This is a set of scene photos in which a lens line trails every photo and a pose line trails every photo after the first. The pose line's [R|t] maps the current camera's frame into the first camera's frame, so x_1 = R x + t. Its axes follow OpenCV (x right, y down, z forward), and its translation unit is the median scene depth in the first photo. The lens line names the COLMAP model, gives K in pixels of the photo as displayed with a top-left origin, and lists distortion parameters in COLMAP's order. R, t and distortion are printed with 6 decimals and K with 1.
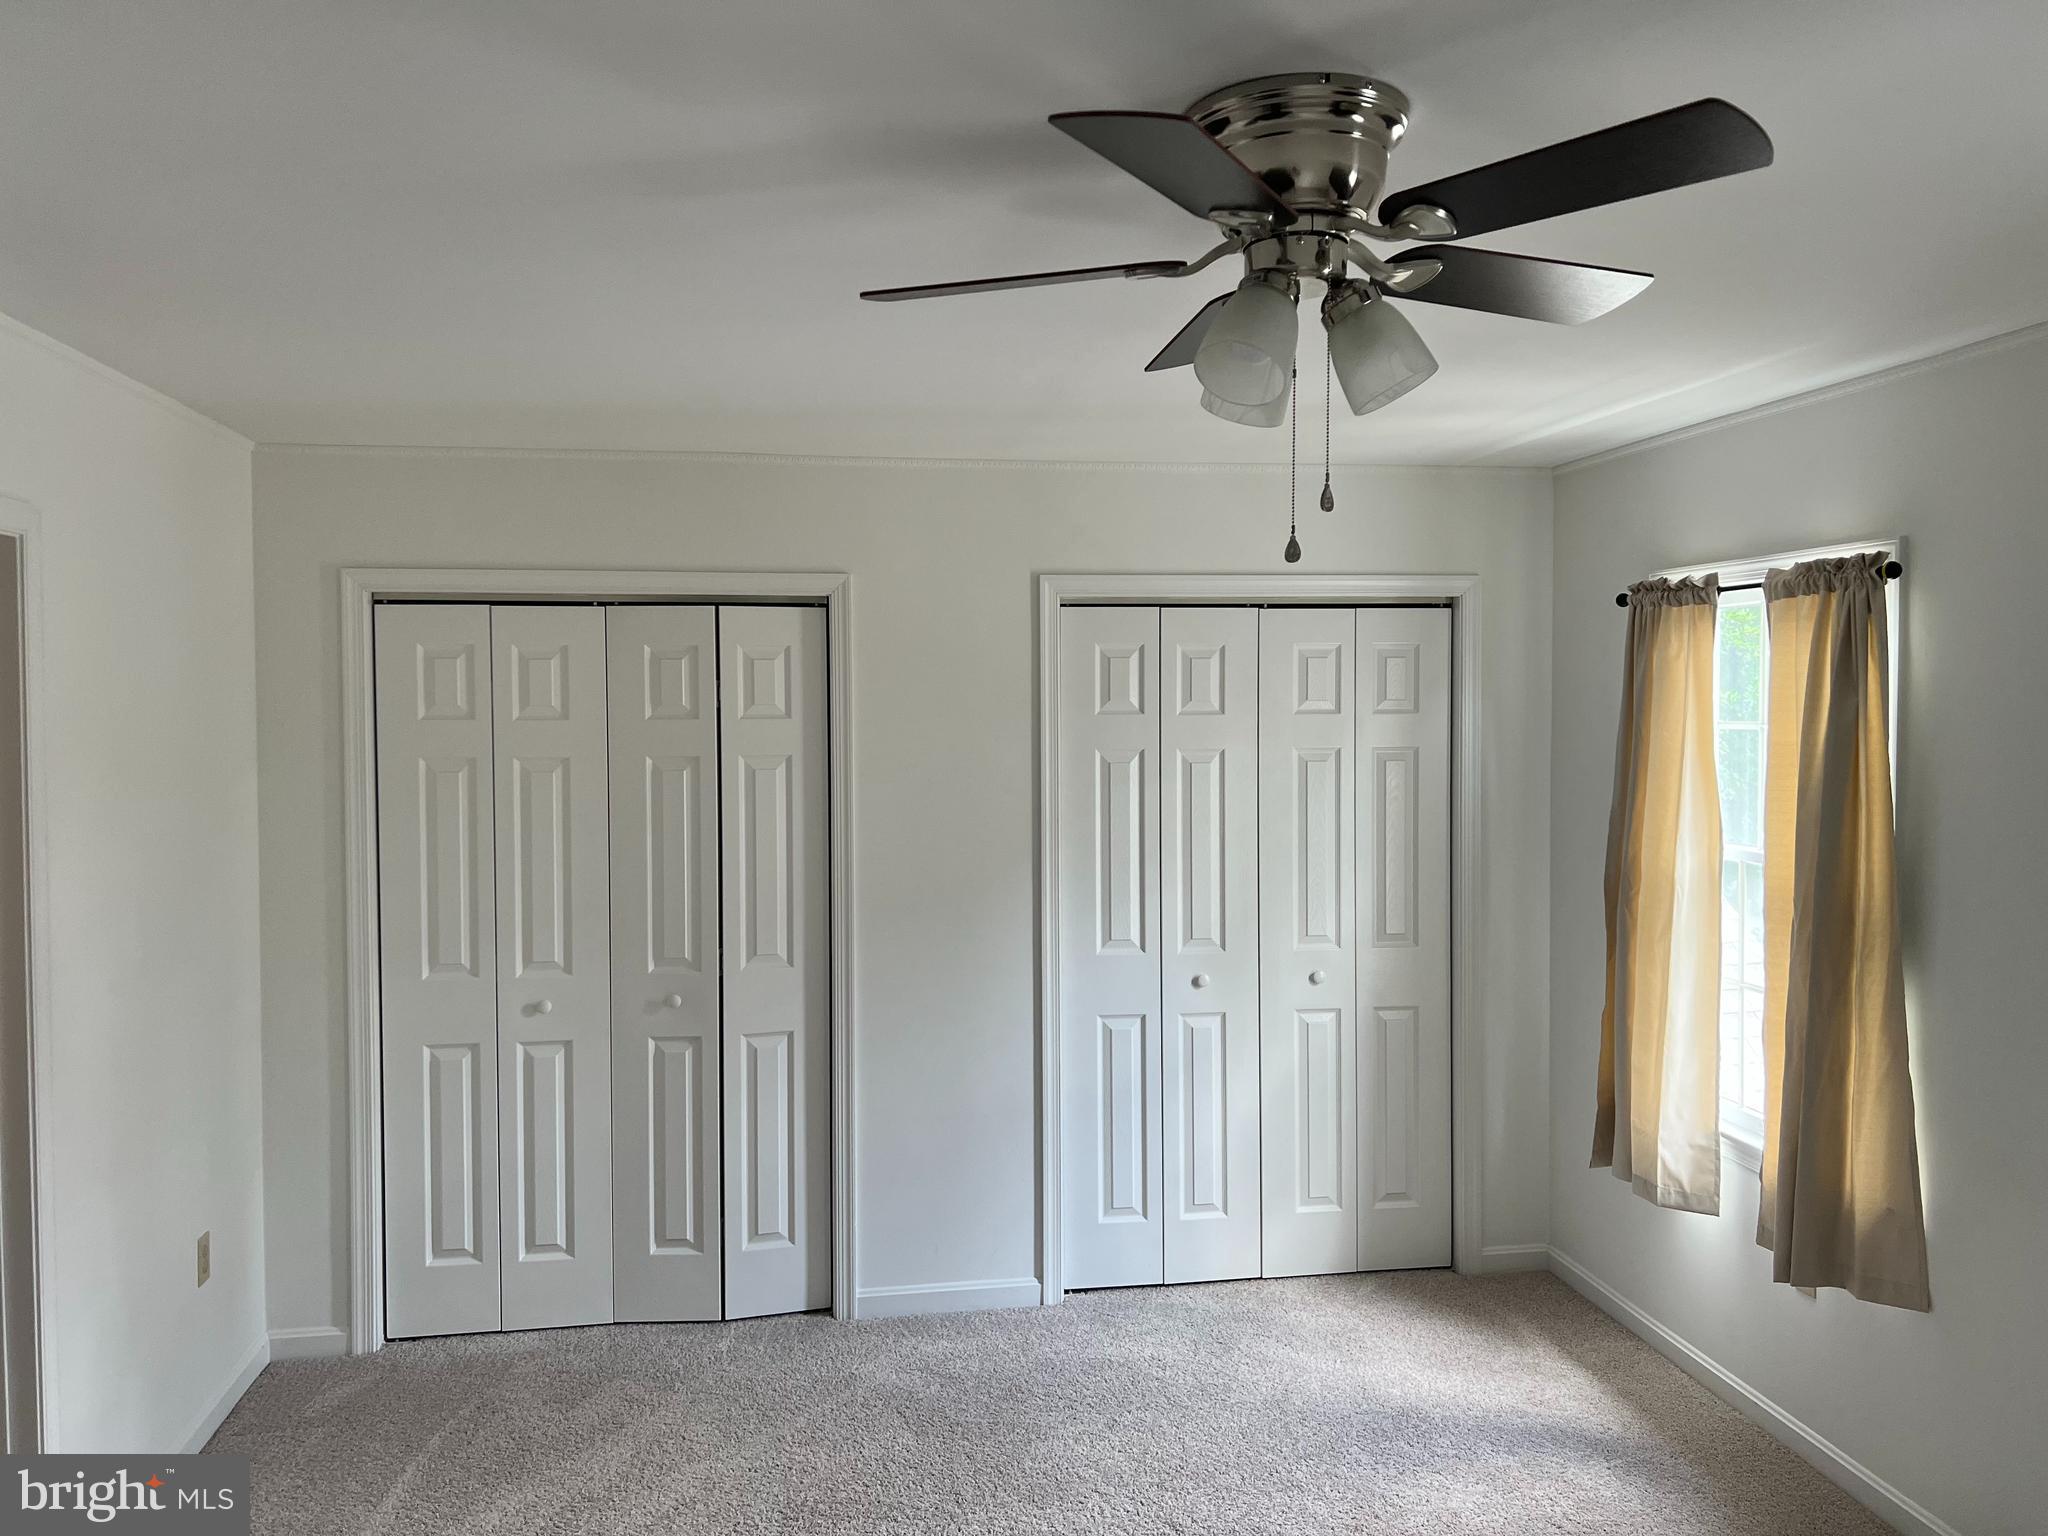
lens RADIAL K [[1532.1, 0, 1031.5], [0, 1532.1, 758.1], [0, 0, 1]] dist [0.075966, -0.082626]
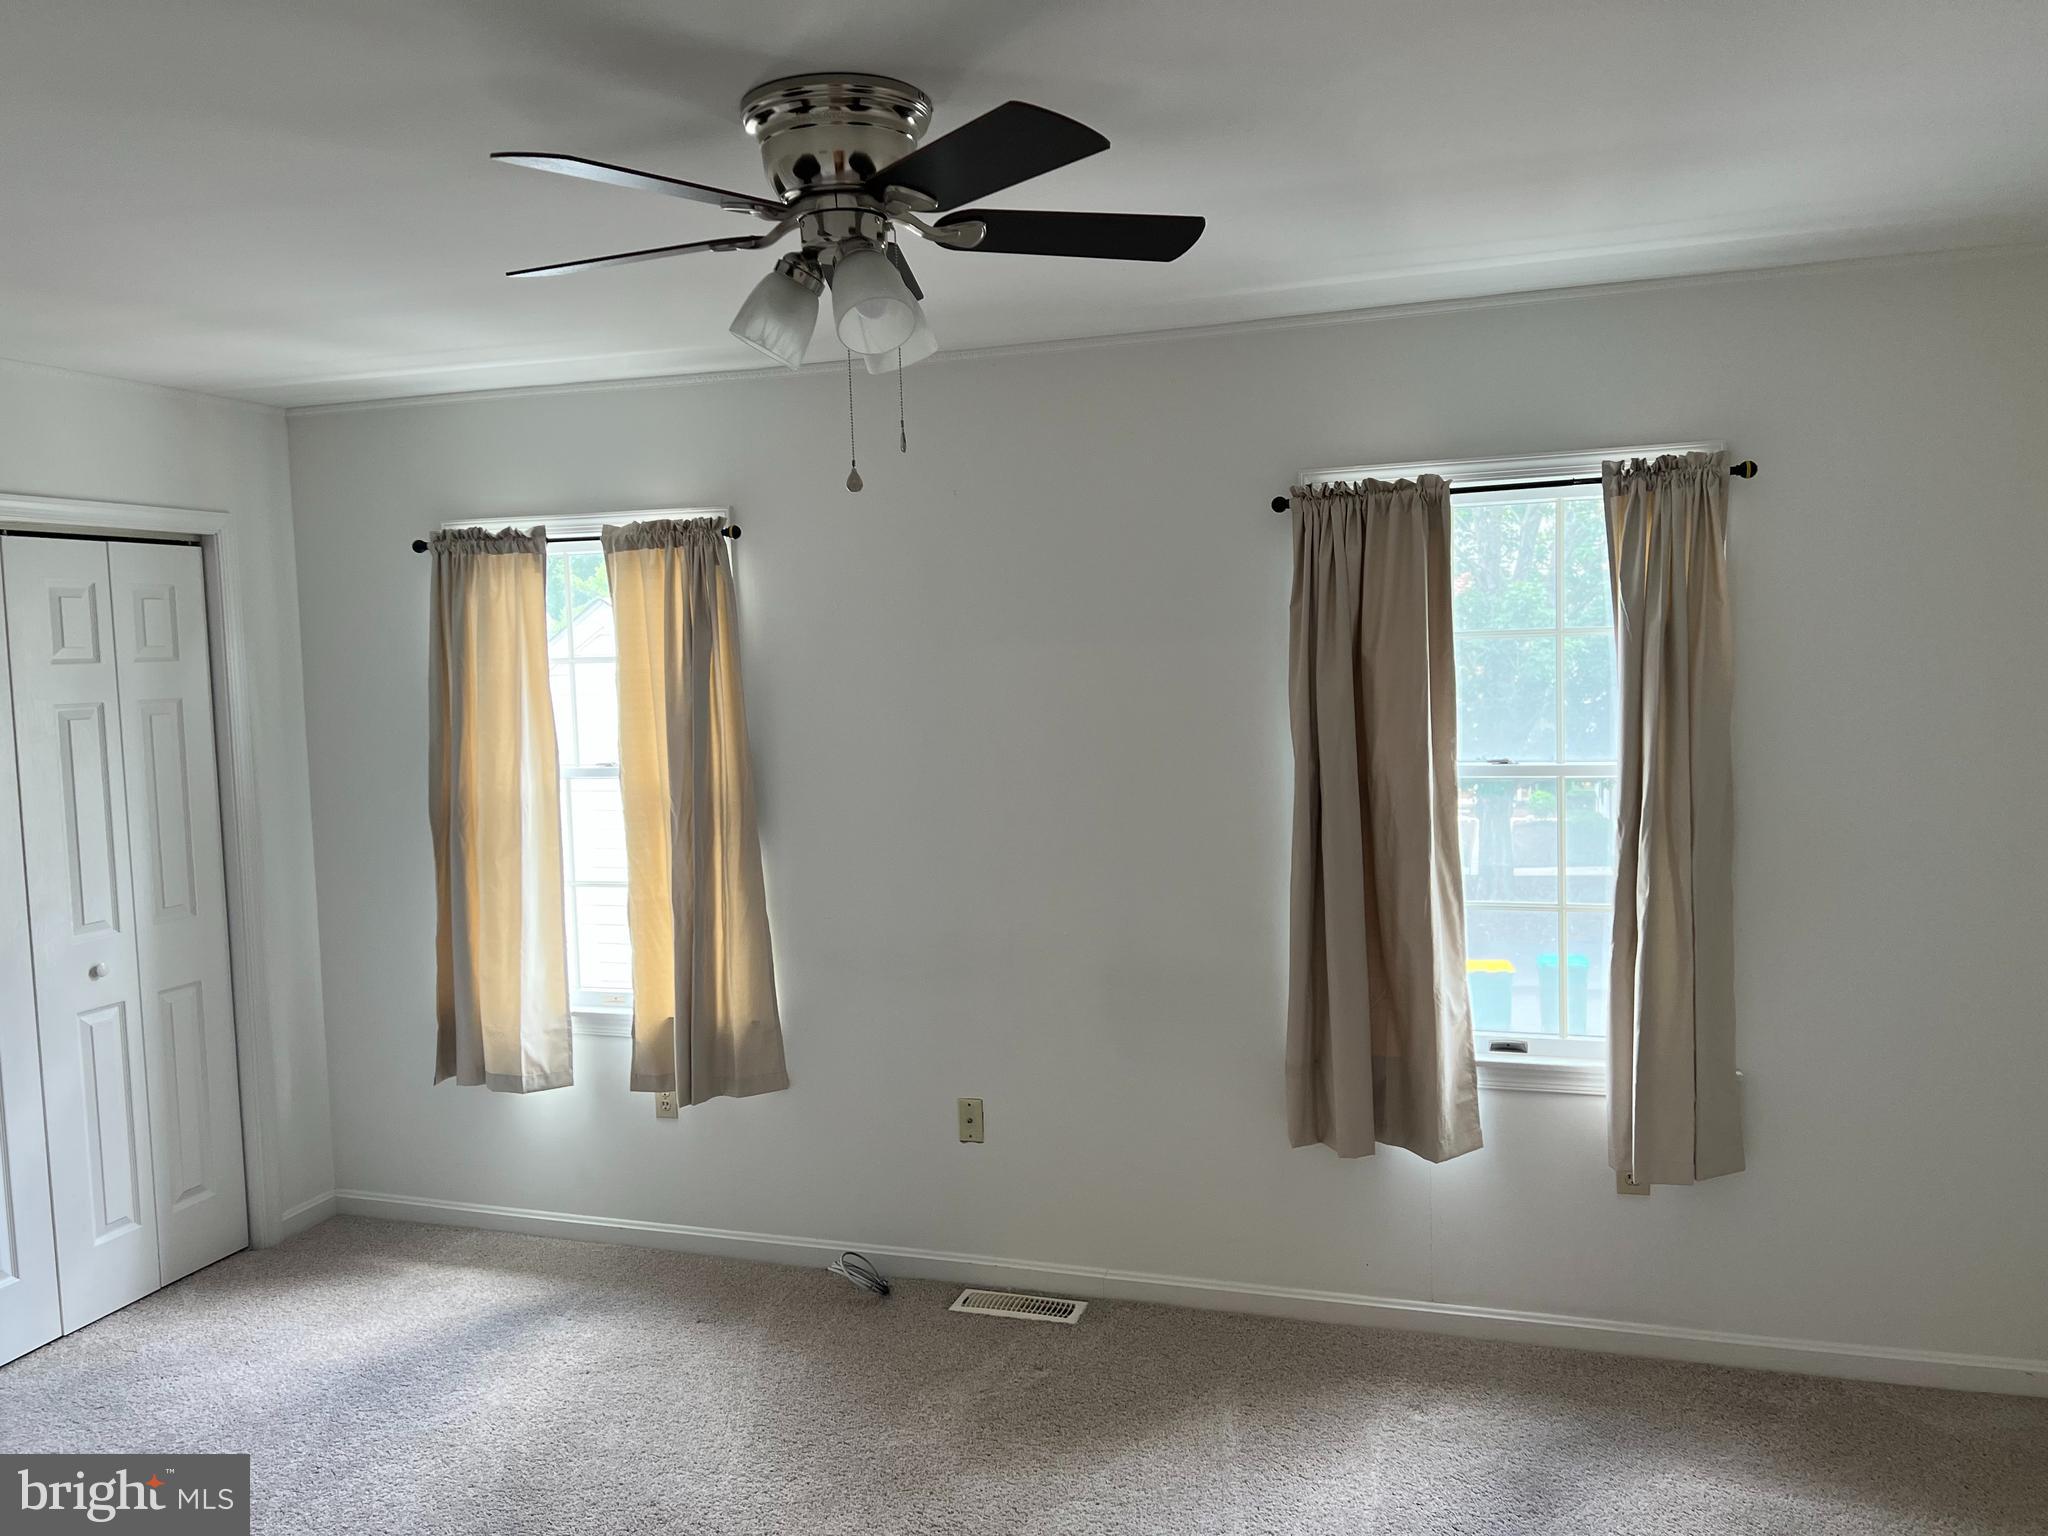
lens RADIAL K [[1565.7, 0, 1020.5], [0, 1565.7, 751.6], [0, 0, 1]] dist [0.013120, -0.000527]
pose [[0.453578, -0.071828, 0.888317, -0.418899], [0.059266, 0.996972, 0.050352, 0.008330], [-0.889244, 0.029809, 0.456461, 0.162447]]
